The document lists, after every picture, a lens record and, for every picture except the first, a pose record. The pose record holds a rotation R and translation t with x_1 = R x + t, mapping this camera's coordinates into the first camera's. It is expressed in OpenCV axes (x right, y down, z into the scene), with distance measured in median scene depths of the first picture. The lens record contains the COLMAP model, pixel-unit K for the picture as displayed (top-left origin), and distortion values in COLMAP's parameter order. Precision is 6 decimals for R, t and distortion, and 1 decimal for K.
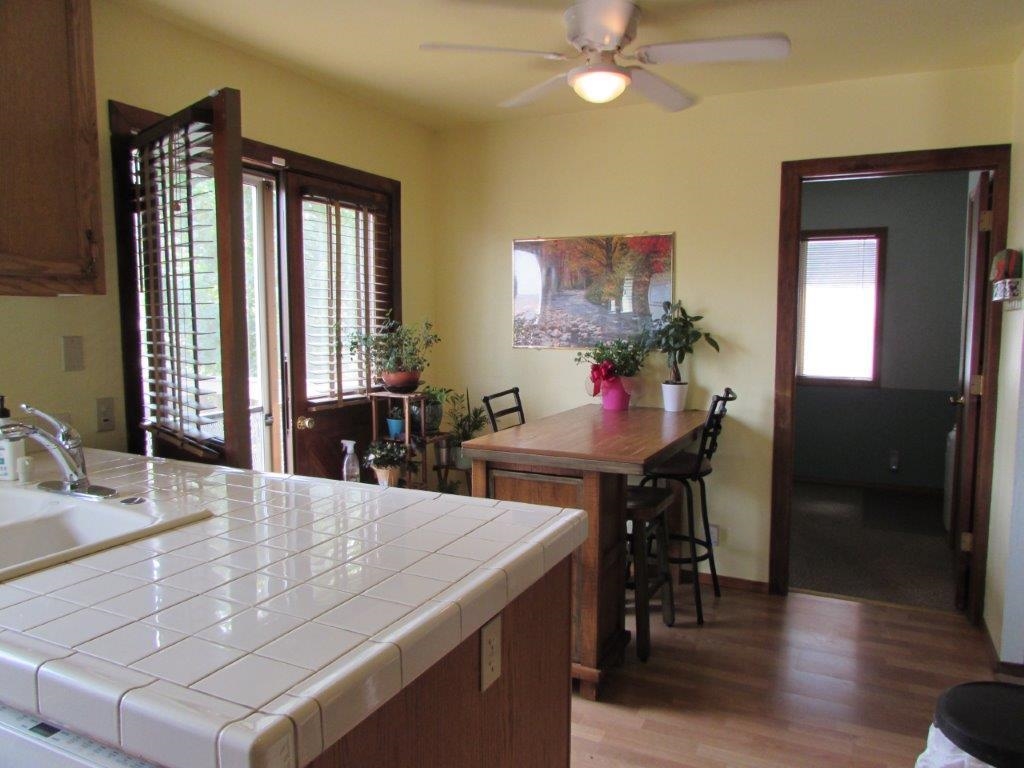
lens RADIAL K [[706.3, 0, 512.0], [0, 706.3, 384.0], [0, 0, 1]] dist [-0.066880, 0.042668]
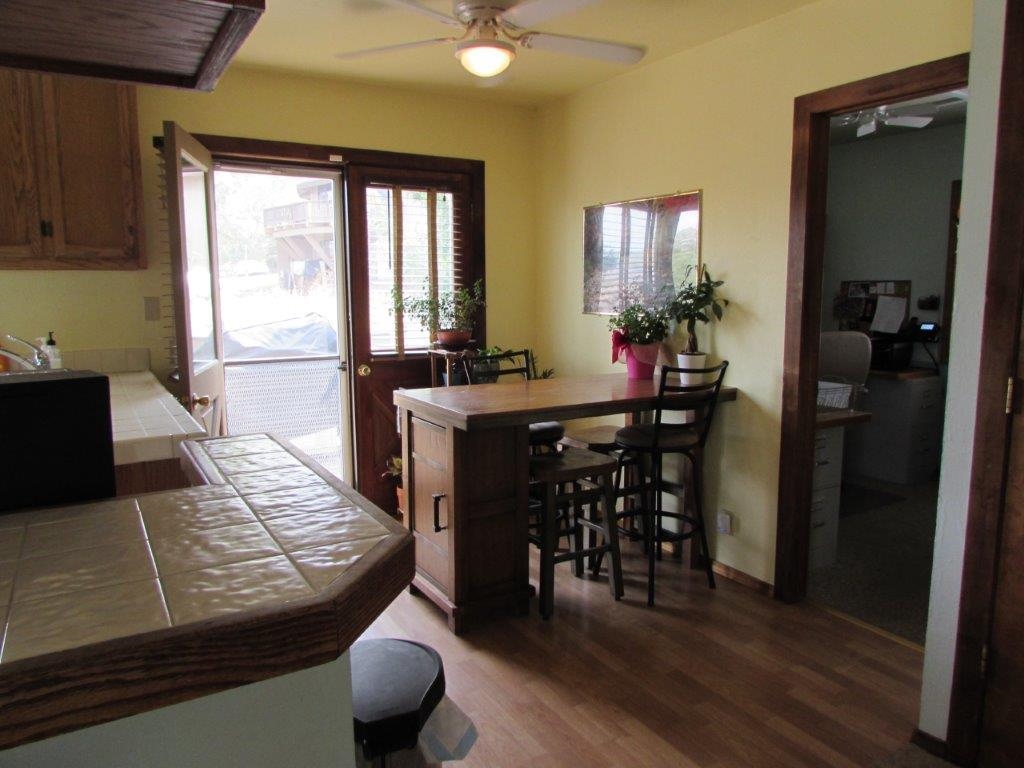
lens RADIAL K [[706.3, 0, 512.0], [0, 706.3, 384.0], [0, 0, 1]] dist [-0.066880, 0.042668]
pose [[0.847342, 0.069427, -0.526490, 0.550267], [-0.047695, 0.997360, 0.054758, -0.000811], [0.528901, -0.021288, 0.848416, 0.089632]]
